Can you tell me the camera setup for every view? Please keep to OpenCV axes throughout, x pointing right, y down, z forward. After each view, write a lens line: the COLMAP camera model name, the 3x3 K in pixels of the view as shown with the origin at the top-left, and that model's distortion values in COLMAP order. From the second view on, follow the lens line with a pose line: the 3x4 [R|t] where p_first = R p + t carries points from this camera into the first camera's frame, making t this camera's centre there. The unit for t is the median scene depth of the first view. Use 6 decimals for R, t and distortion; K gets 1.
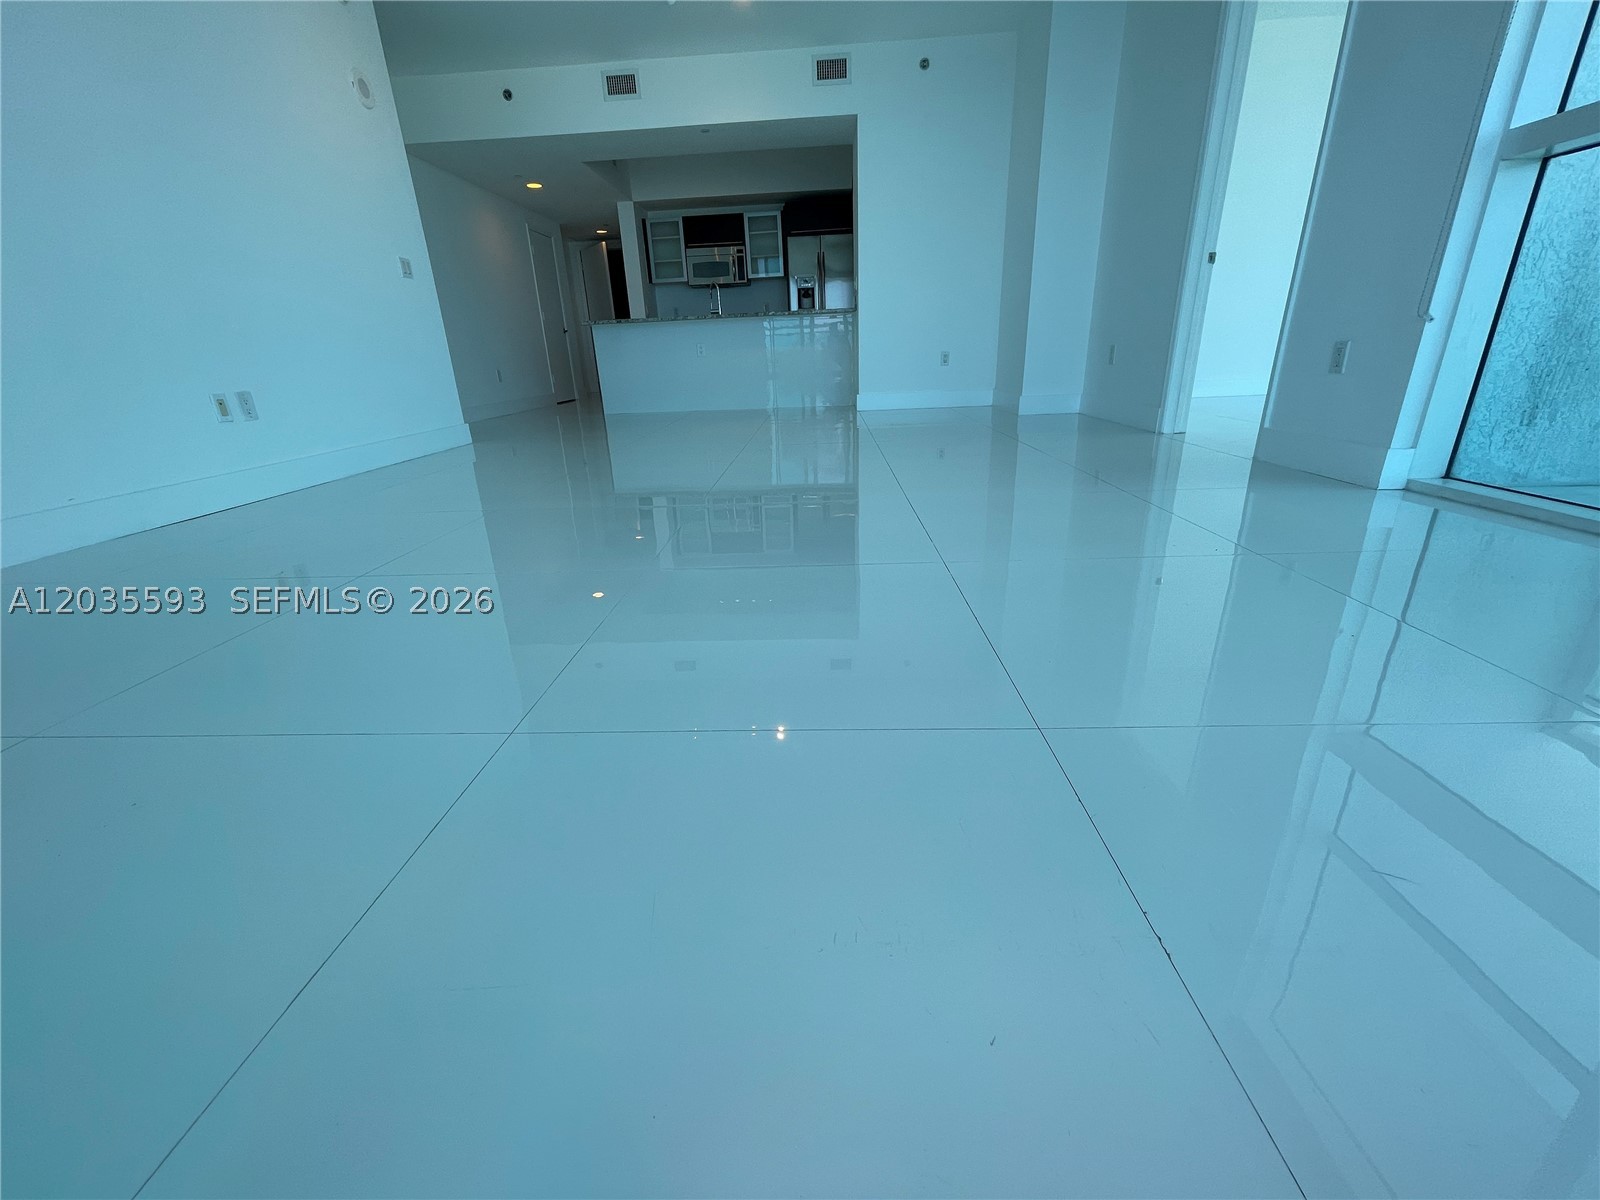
lens RADIAL K [[645.6, 0, 794.6], [0, 645.6, 599.5], [0, 0, 1]] dist [-0.000210, -0.002476]
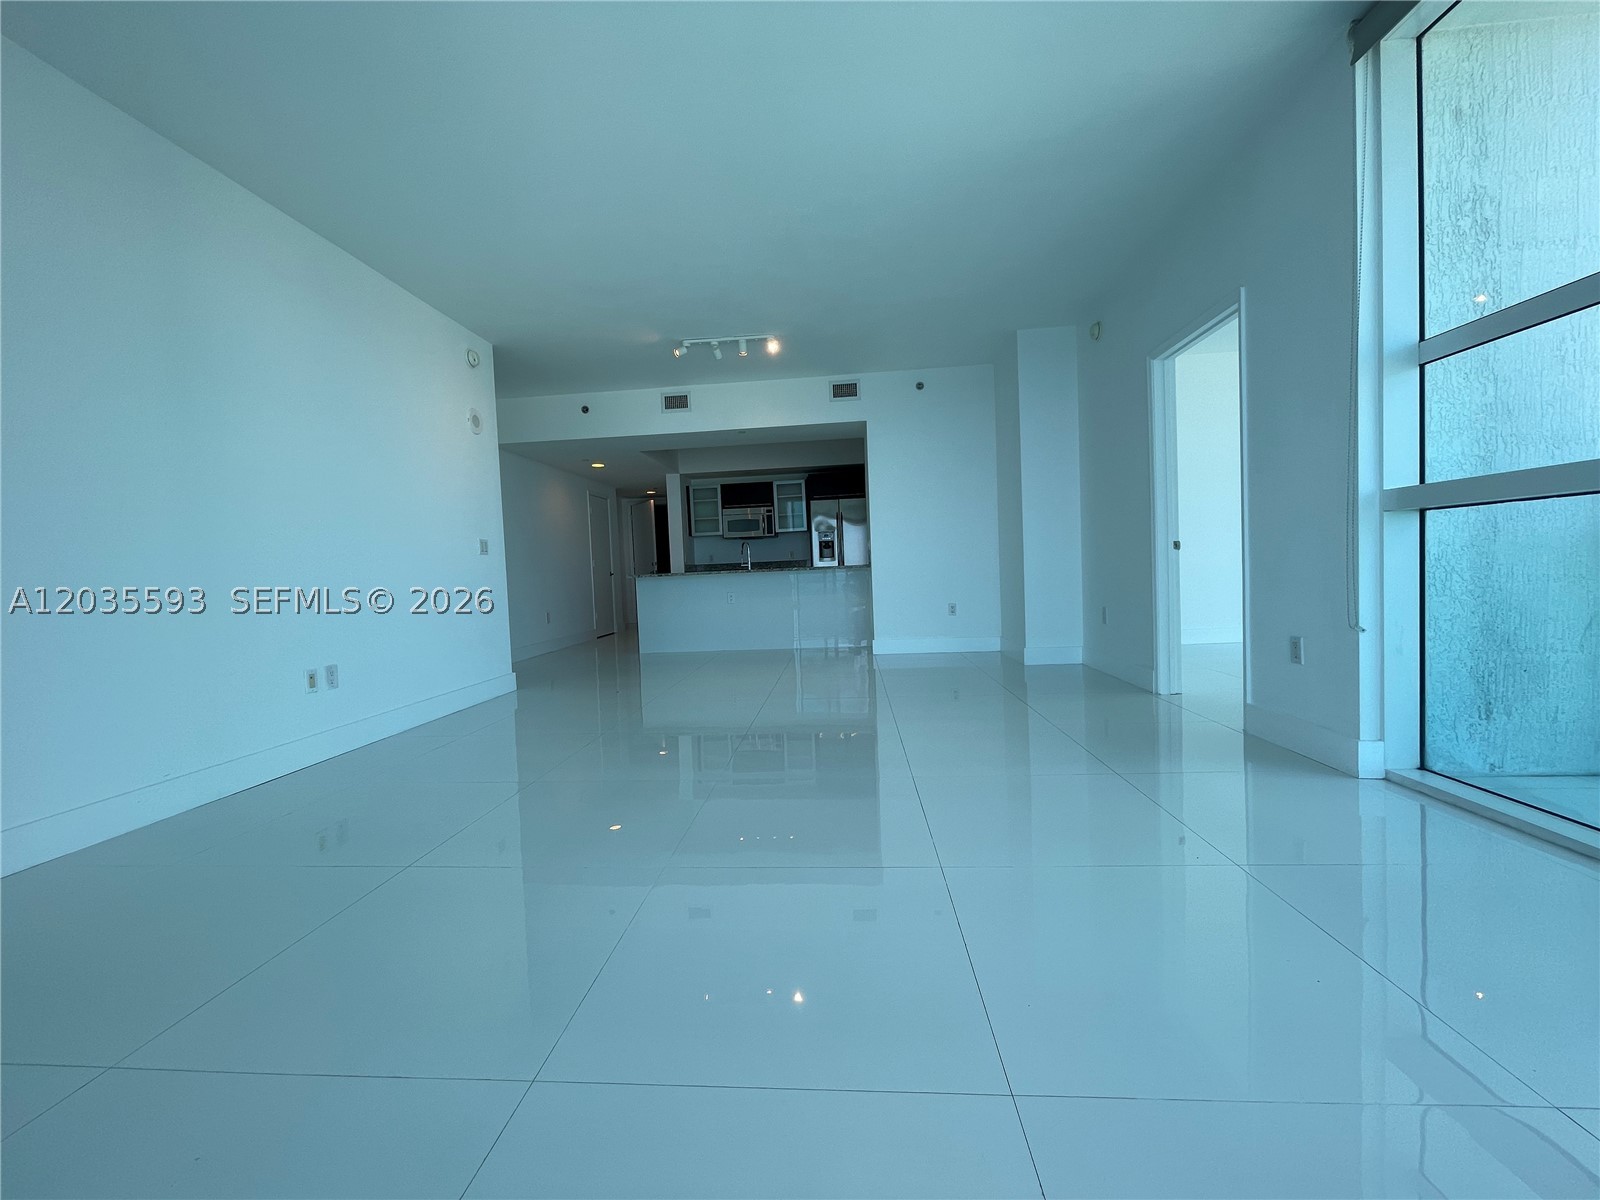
lens RADIAL K [[648.3, 0, 794.0], [0, 648.3, 595.7], [0, 0, 1]] dist [-0.002238, -0.000443]
pose [[0.999123, 0.000716, -0.041862, 0.011708], [-0.013992, 0.948078, -0.317729, -0.047760], [0.039460, 0.318036, 0.947257, -0.060847]]
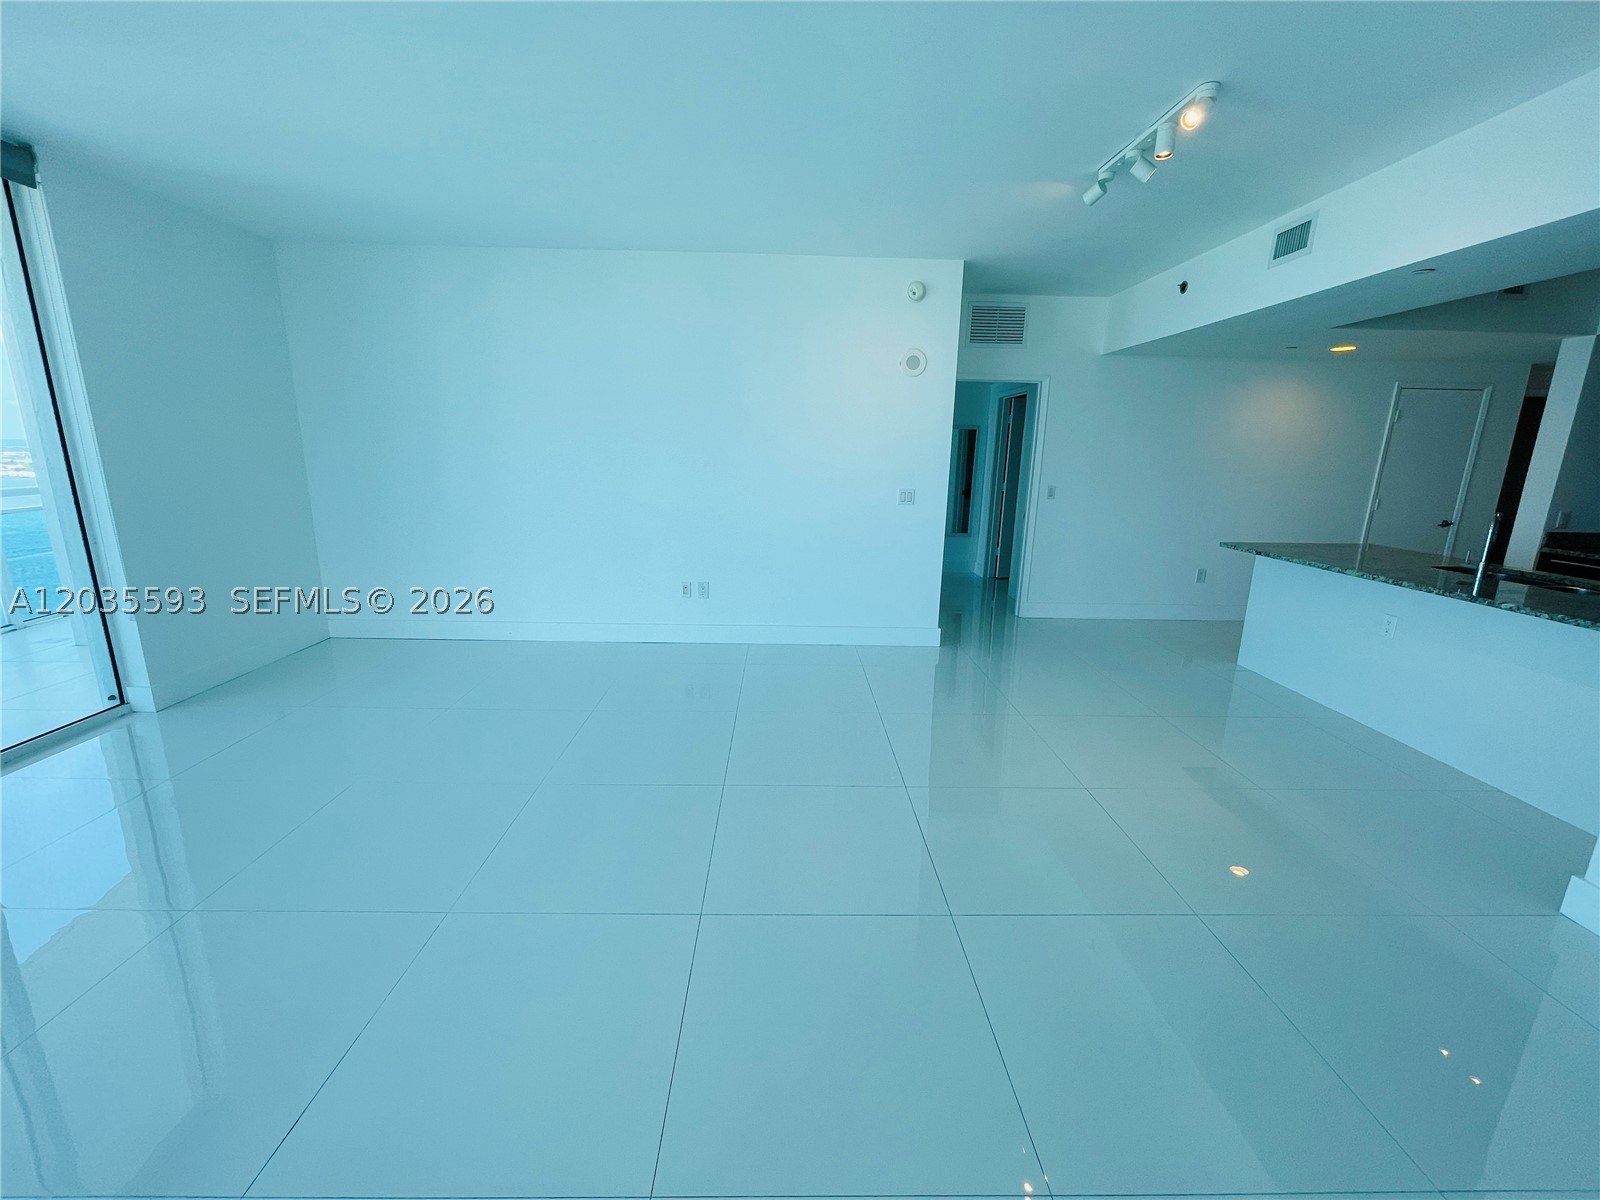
lens RADIAL K [[642.2, 0, 792.8], [0, 642.2, 595.1], [0, 0, 1]] dist [0.000473, -0.000904]
pose [[0.059100, 0.261832, -0.963302, 0.431951], [-0.376940, 0.899403, 0.221338, -0.424384], [0.924350, 0.350026, 0.151850, 0.553712]]
